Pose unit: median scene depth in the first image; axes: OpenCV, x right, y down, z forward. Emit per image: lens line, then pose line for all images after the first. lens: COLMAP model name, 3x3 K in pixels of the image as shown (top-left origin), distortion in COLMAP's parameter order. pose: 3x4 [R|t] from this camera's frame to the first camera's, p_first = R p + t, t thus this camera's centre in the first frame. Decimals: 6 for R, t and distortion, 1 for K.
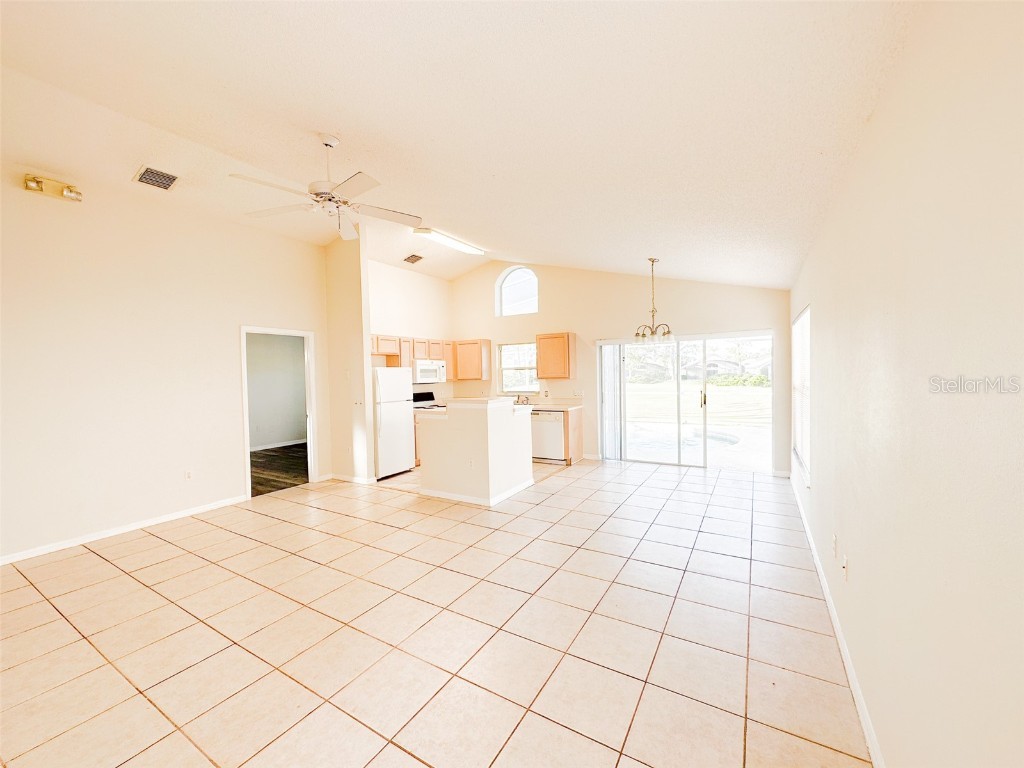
lens RADIAL K [[409.5, 0, 510.9], [0, 409.5, 382.3], [0, 0, 1]] dist [-0.003757, 0.001039]
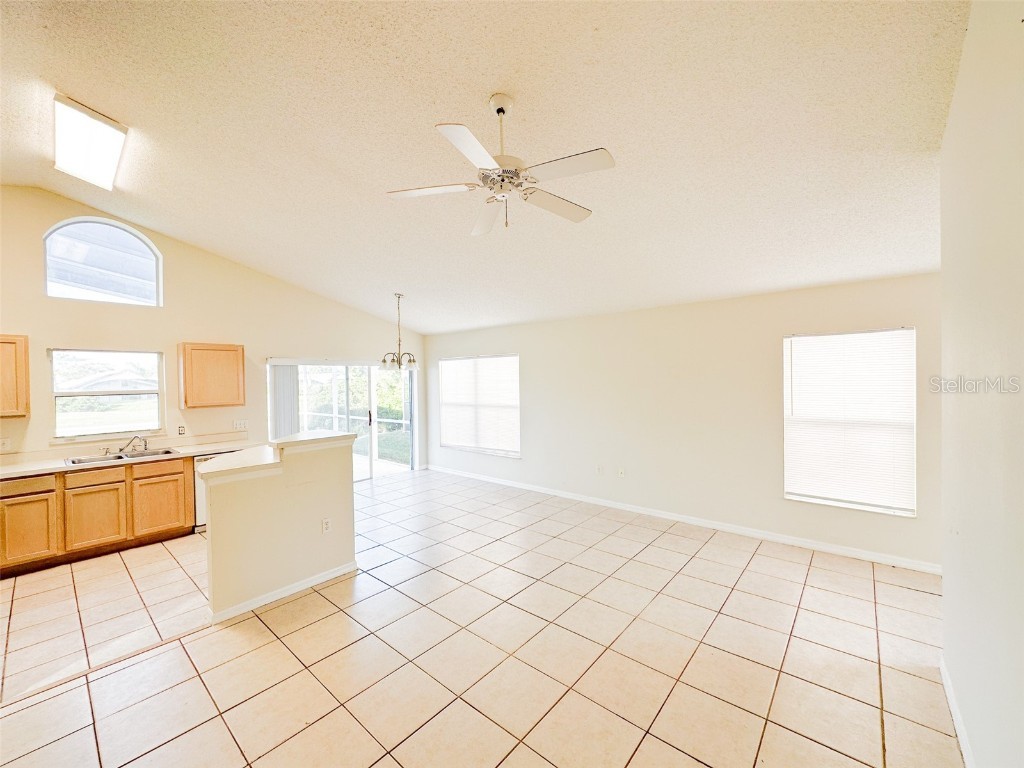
lens RADIAL K [[409.5, 0, 511.8], [0, 409.5, 383.3], [0, 0, 1]] dist [-0.003757, 0.001039]
pose [[0.162080, 0.010146, 0.986725, -0.807959], [0.036077, 0.999218, -0.016200, -0.030747], [-0.986118, 0.038224, 0.161587, 0.583523]]
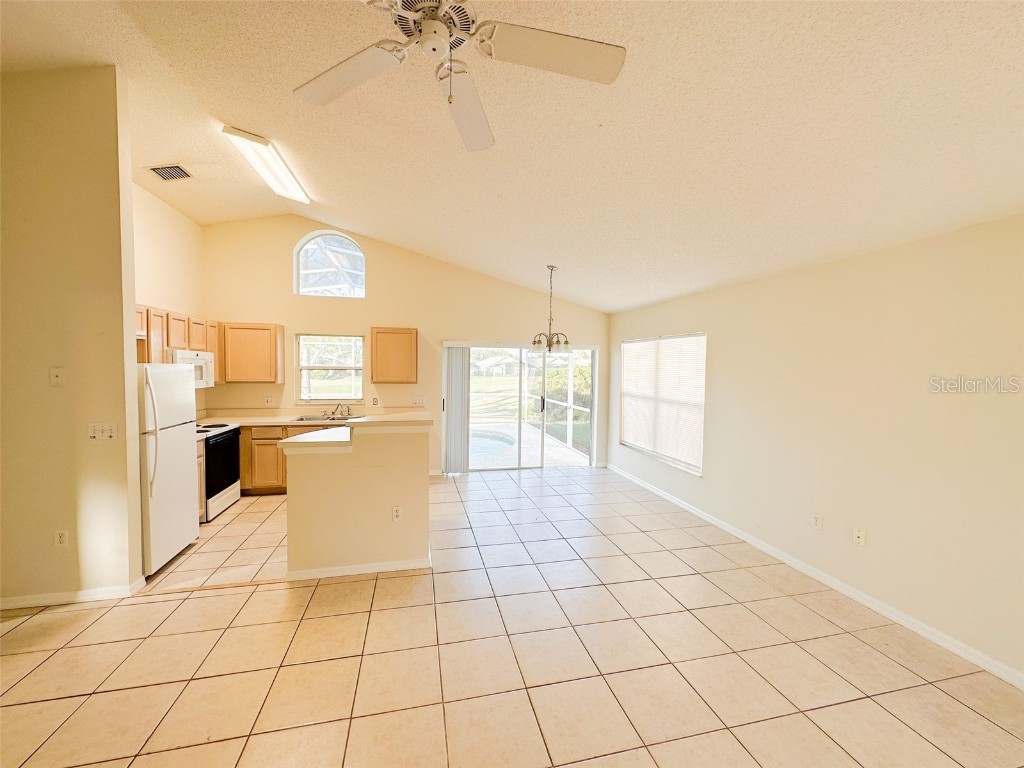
lens RADIAL K [[409.5, 0, 511.1], [0, 409.5, 383.3], [0, 0, 1]] dist [-0.003757, 0.001039]
pose [[0.711899, 0.004209, 0.702269, -0.472101], [-0.013994, 0.999869, 0.008193, -0.029423], [-0.702142, -0.015660, 0.711865, 0.404361]]
